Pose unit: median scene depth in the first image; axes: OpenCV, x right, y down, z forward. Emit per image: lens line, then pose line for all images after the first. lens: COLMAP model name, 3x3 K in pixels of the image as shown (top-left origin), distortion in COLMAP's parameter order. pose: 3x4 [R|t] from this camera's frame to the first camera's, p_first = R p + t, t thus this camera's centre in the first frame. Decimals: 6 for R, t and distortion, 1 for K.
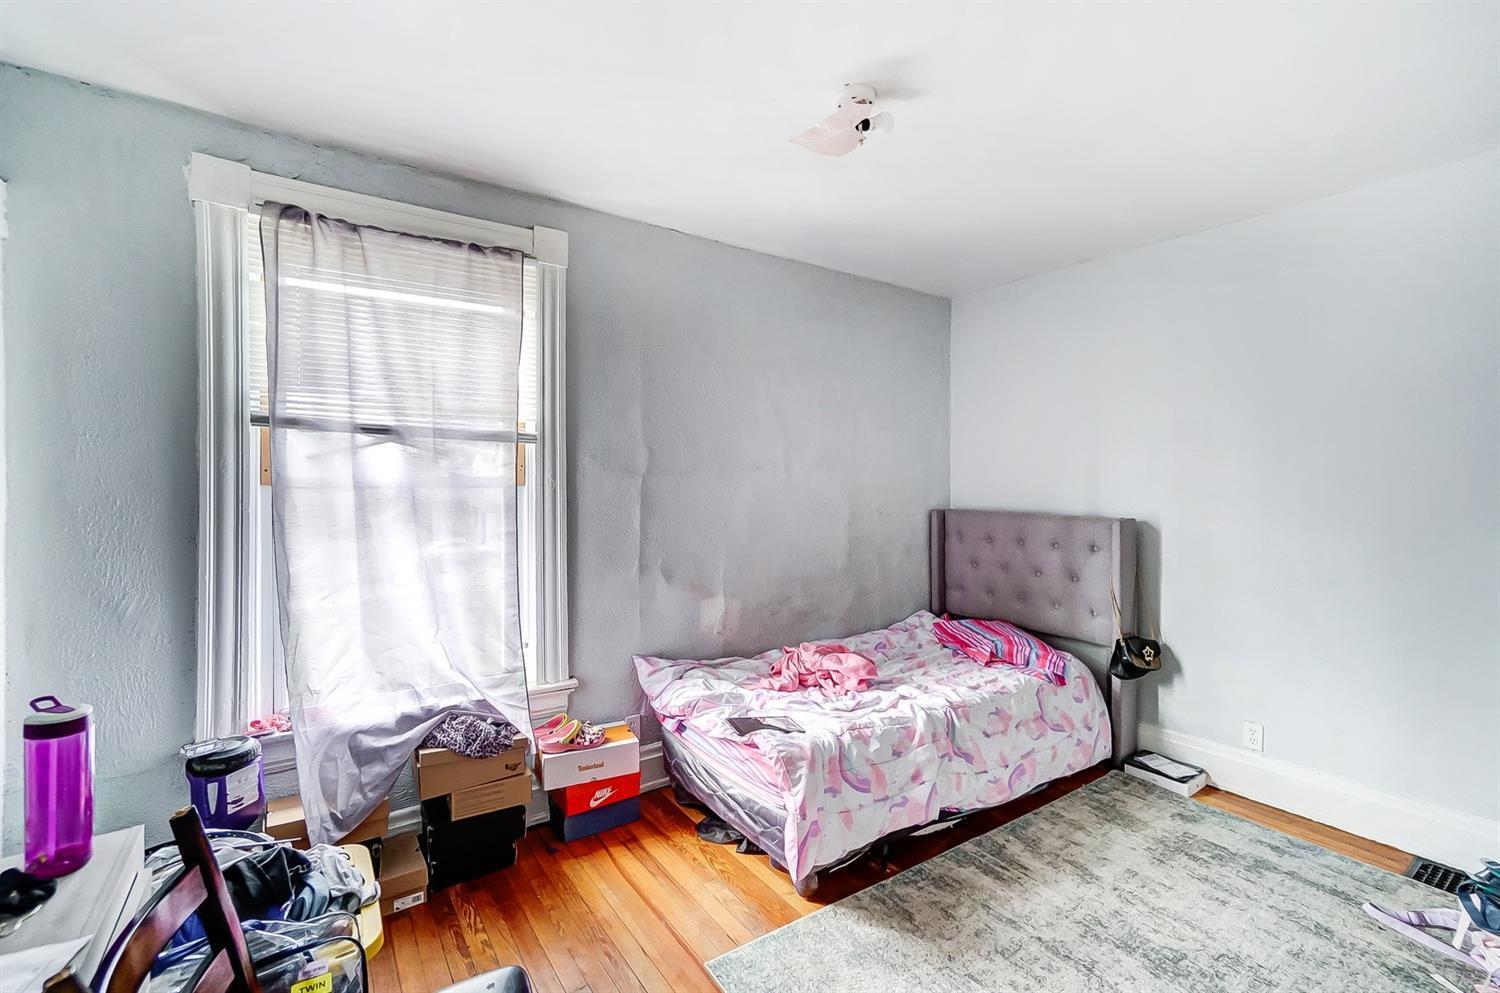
lens RADIAL K [[665.7, 0, 748.3], [0, 665.7, 489.5], [0, 0, 1]] dist [-0.014160, 0.015092]
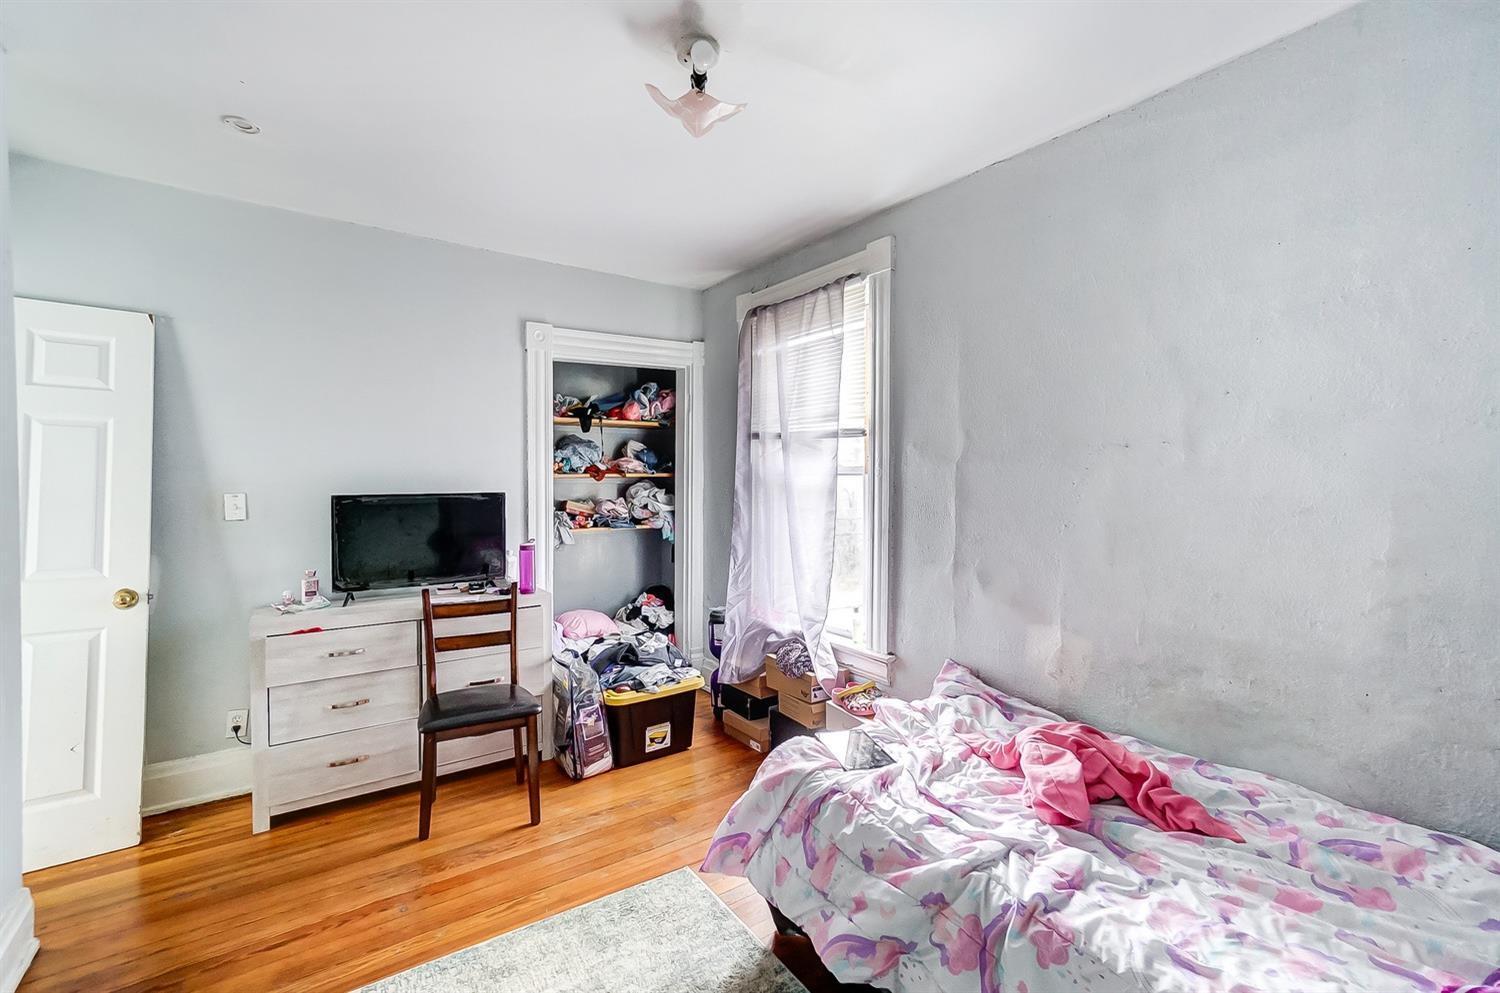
lens RADIAL K [[665.7, 0, 748.3], [0, 665.7, 489.5], [0, 0, 1]] dist [-0.014160, 0.015092]
pose [[0.001306, 0.025362, -0.999677, 0.729379], [-0.007598, 0.999650, 0.025351, -0.005576], [0.999970, 0.007562, 0.001498, 0.706842]]
